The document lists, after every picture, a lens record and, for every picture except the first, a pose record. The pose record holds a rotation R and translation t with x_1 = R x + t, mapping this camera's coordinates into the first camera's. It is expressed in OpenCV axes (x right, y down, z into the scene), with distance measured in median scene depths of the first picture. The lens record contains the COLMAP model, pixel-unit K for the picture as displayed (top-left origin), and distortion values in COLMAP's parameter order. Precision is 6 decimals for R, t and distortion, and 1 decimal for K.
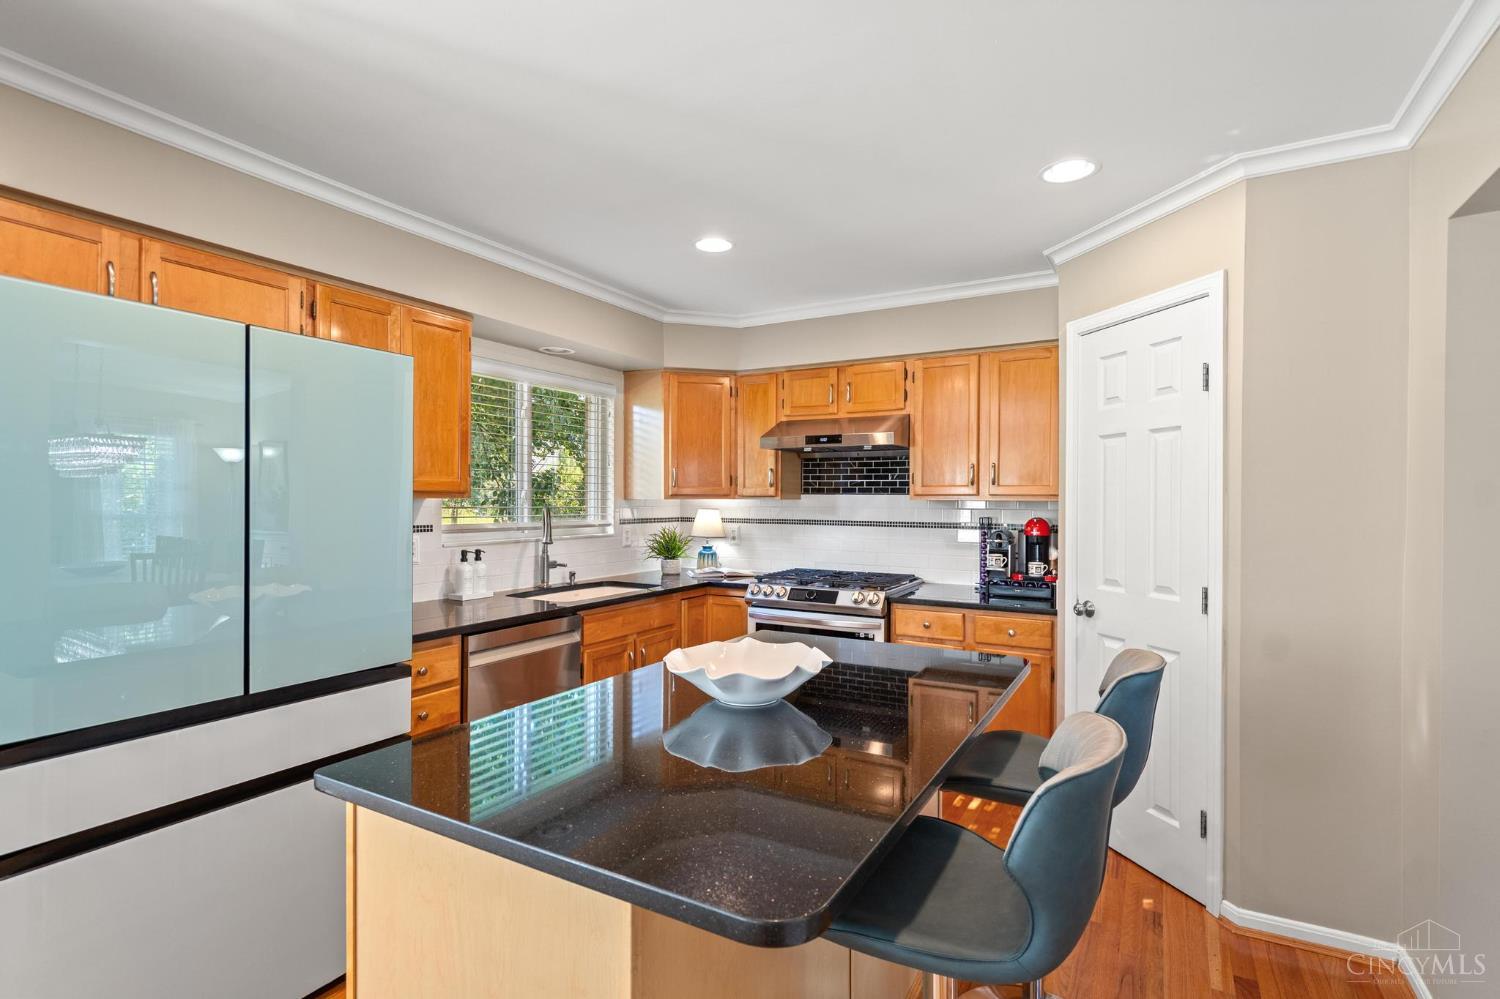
lens RADIAL K [[738.2, 0, 729.8], [0, 738.2, 507.1], [0, 0, 1]] dist [0.000939, 0.001404]
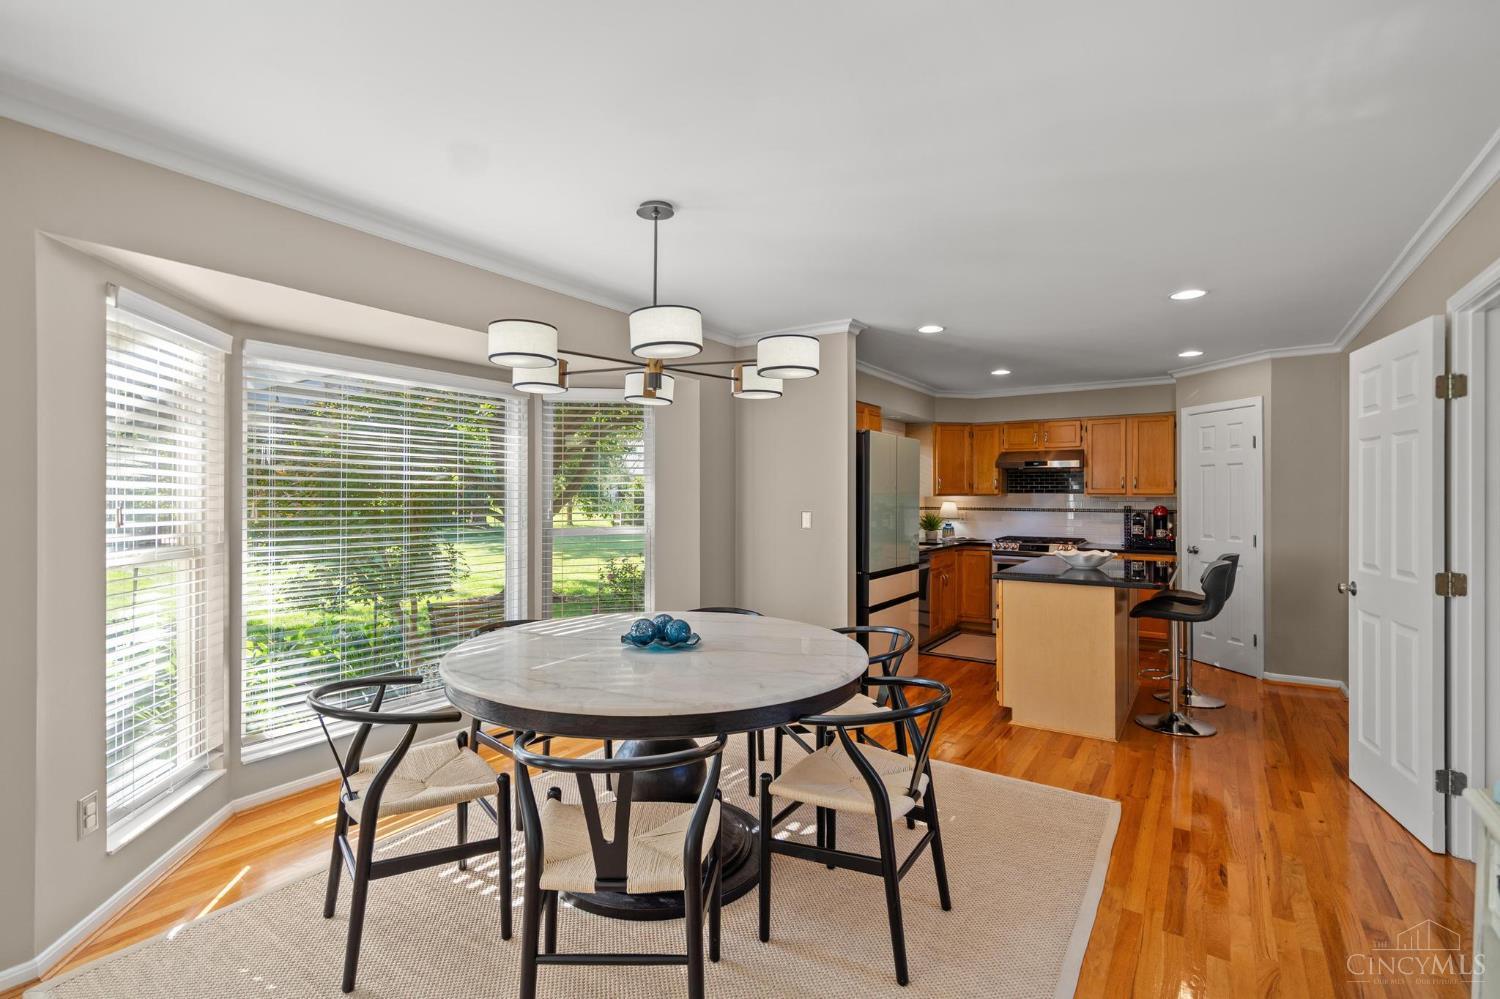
lens RADIAL K [[696.4, 0, 734.3], [0, 696.4, 495.6], [0, 0, 1]] dist [-0.001600, 0.002896]
pose [[0.997400, -0.003902, -0.071958, -0.486158], [0.003254, 0.999953, -0.009123, 0.001147], [0.071990, 0.008865, 0.997366, -0.762243]]
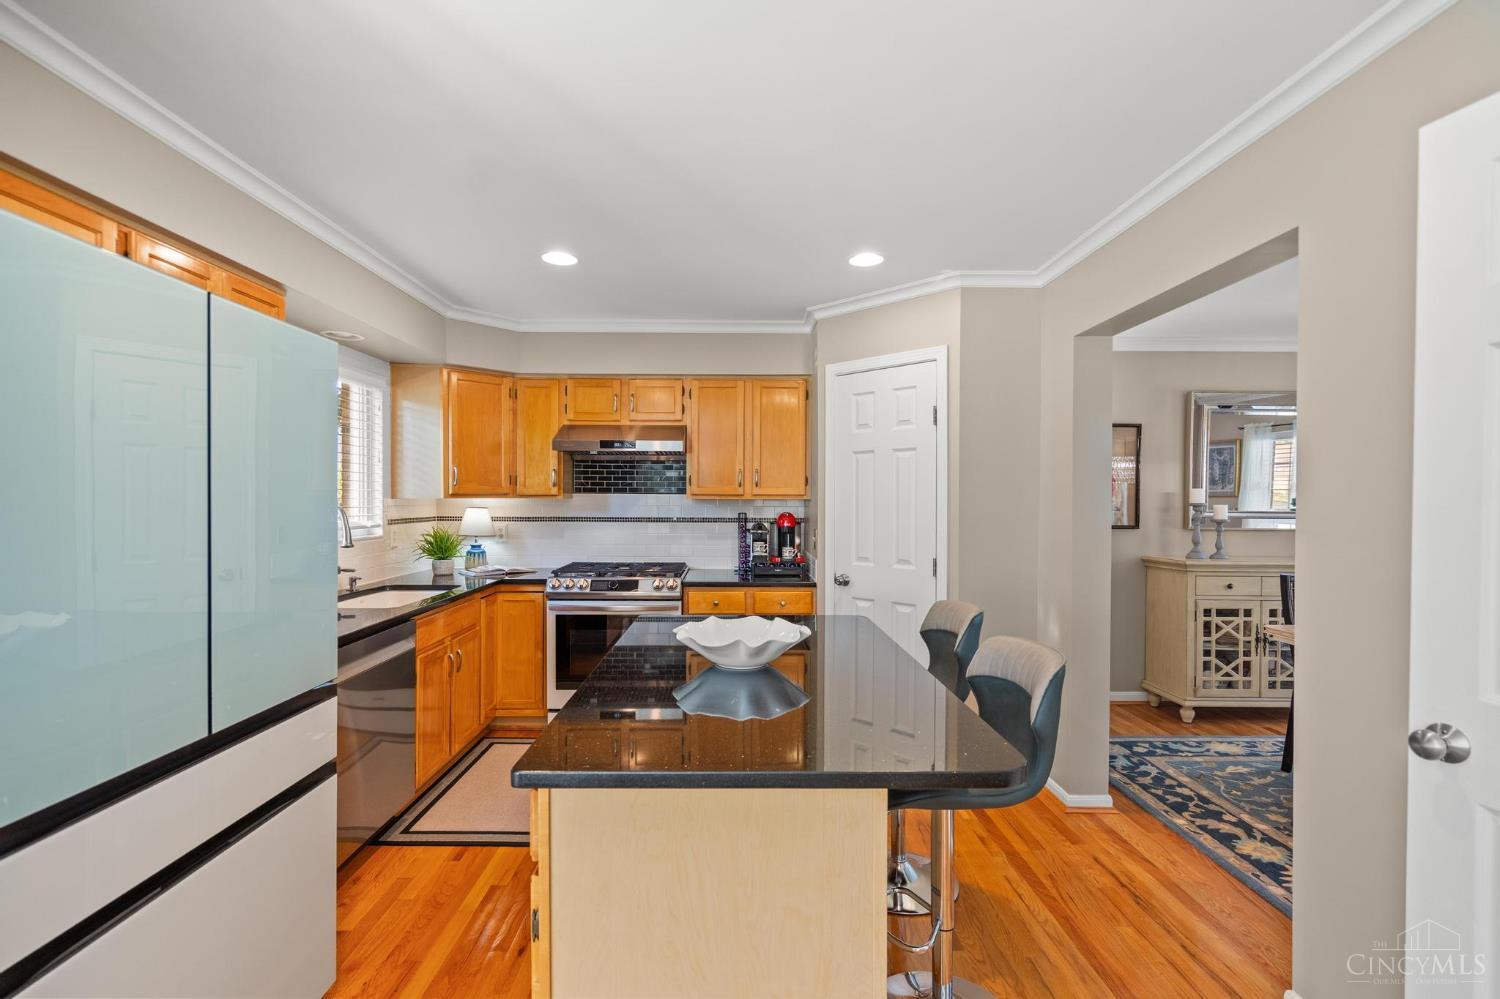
lens RADIAL K [[696.4, 0, 748.8], [0, 696.4, 509.0], [0, 0, 1]] dist [-0.001600, 0.002896]
pose [[0.853689, -0.009244, 0.520700, -0.245114], [0.005350, 0.999945, 0.008980, -0.002742], [-0.520755, -0.004881, 0.853692, 0.004035]]
